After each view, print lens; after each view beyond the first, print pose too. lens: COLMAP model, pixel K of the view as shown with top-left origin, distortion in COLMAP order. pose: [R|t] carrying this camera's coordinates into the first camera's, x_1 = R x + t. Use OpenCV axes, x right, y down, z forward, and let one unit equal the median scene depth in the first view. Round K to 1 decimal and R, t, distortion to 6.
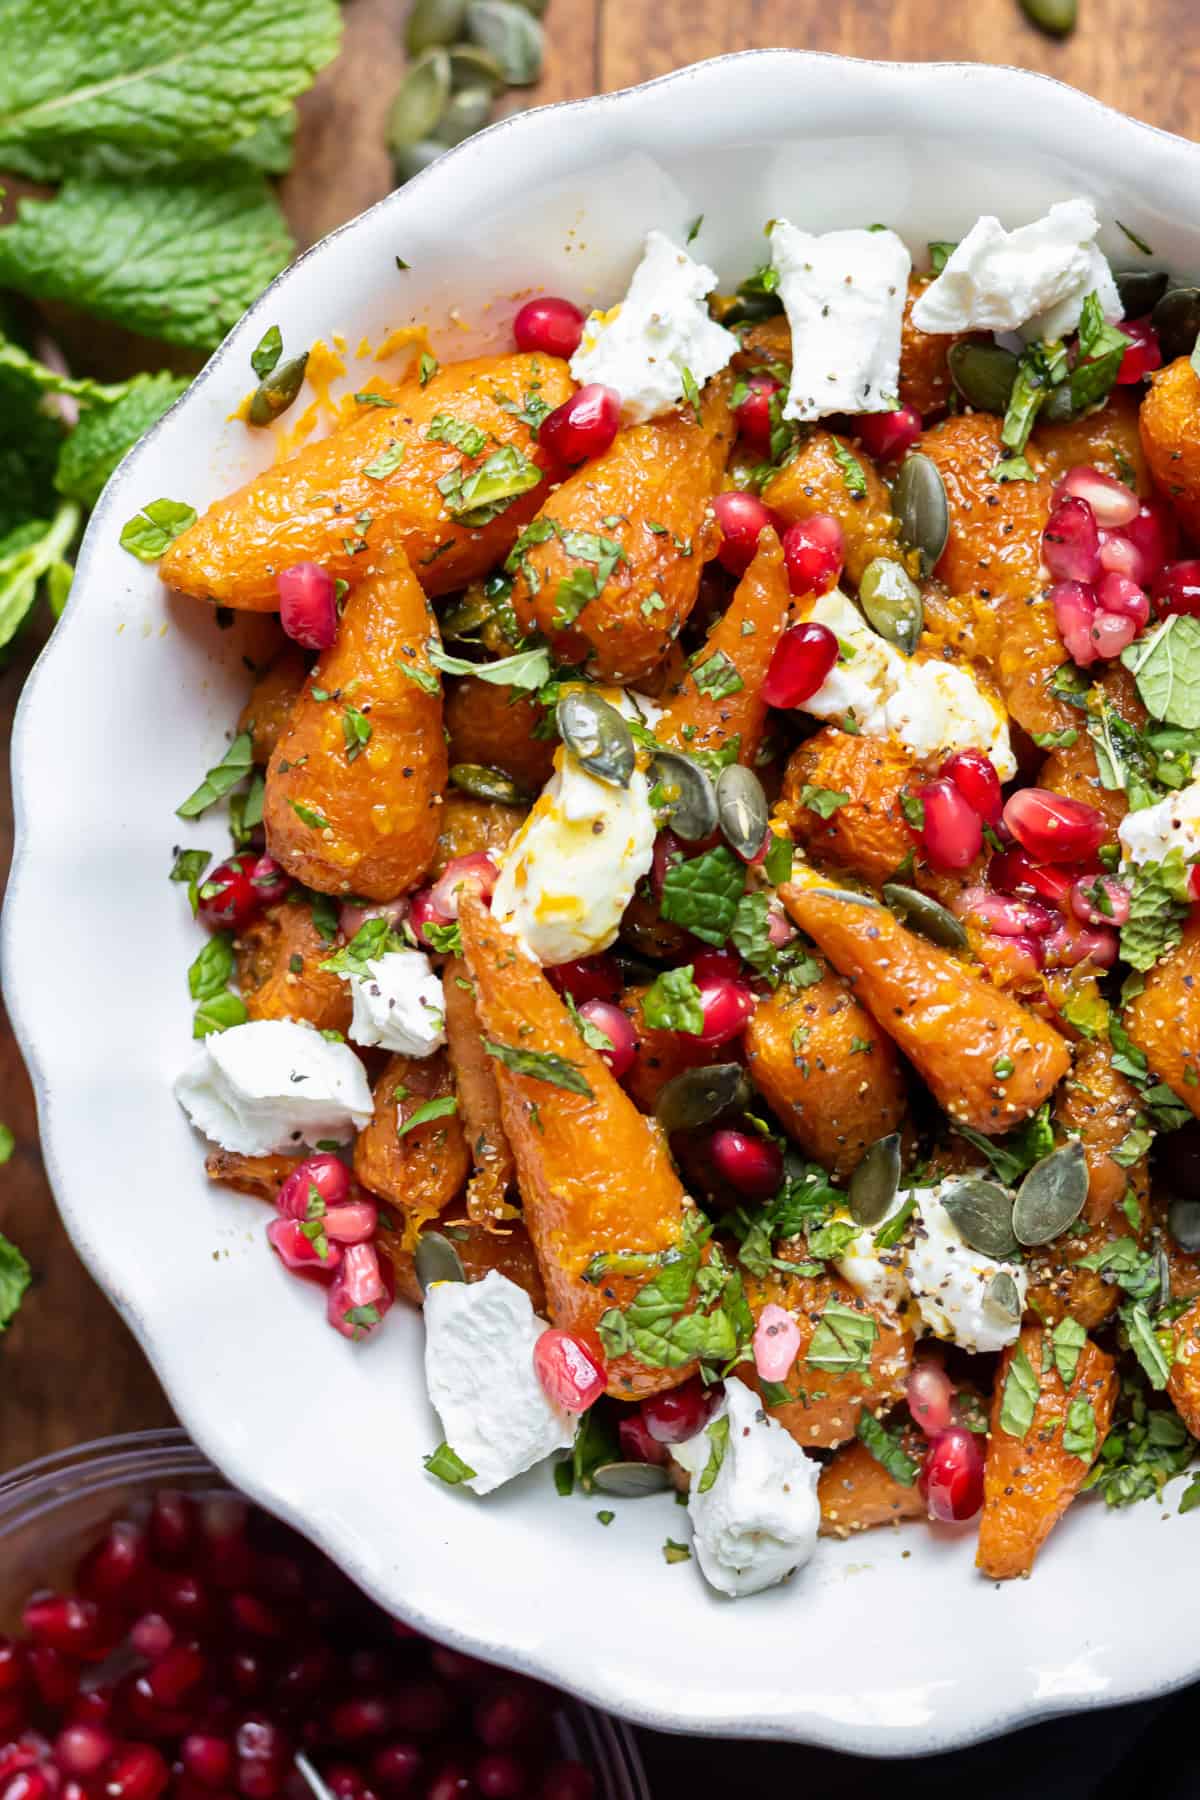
lens RADIAL K [[3950.3, 0, 698.2], [0, 3950.3, 981.0], [0, 0, 1]] dist [-0.030540, 0.000000]
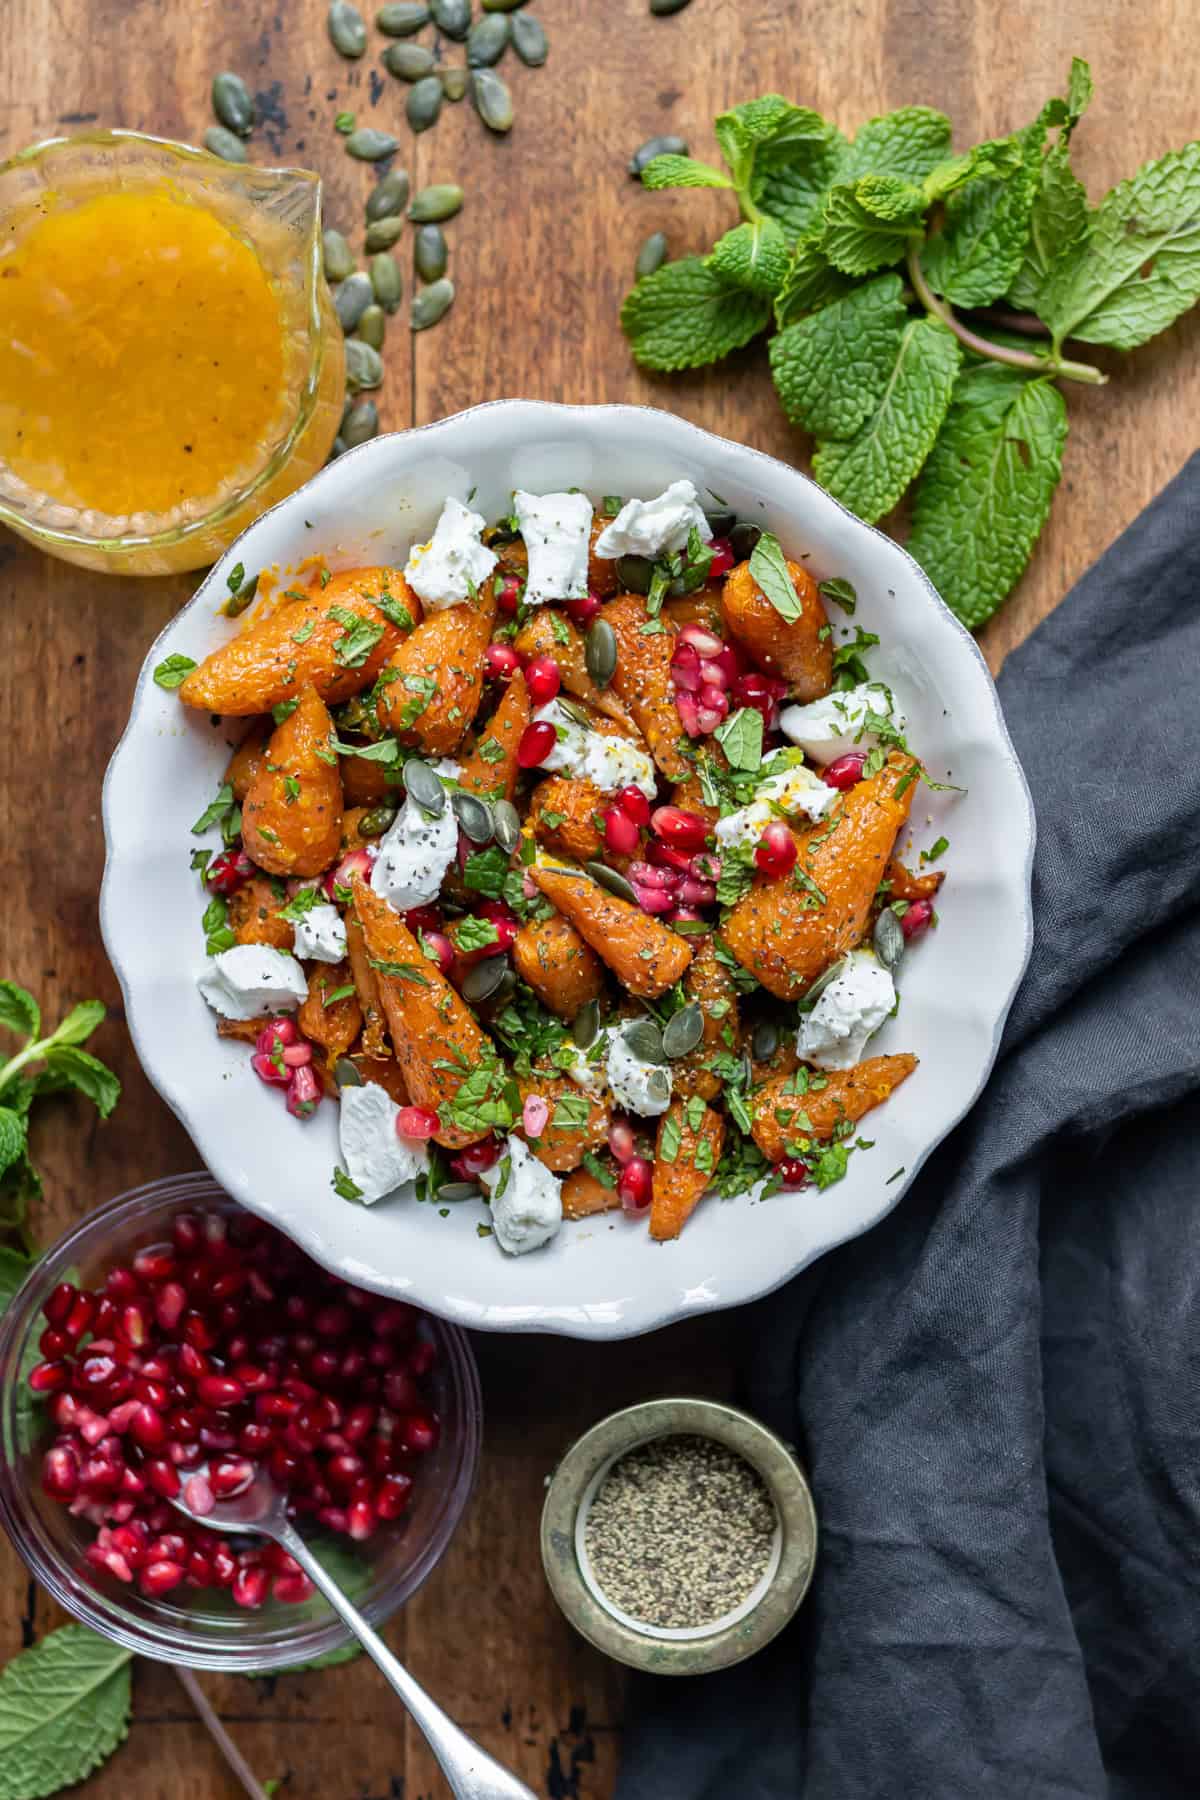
lens RADIAL K [[3950.3, 0, 603.3], [0, 3950.3, 895.0], [0, 0, 1]] dist [-0.030540, 0.000000]
pose [[0.999314, -0.030450, 0.021103, 0.015656], [0.029222, 0.997990, 0.056230, -0.110181], [-0.022772, -0.055575, 0.998195, -0.806026]]
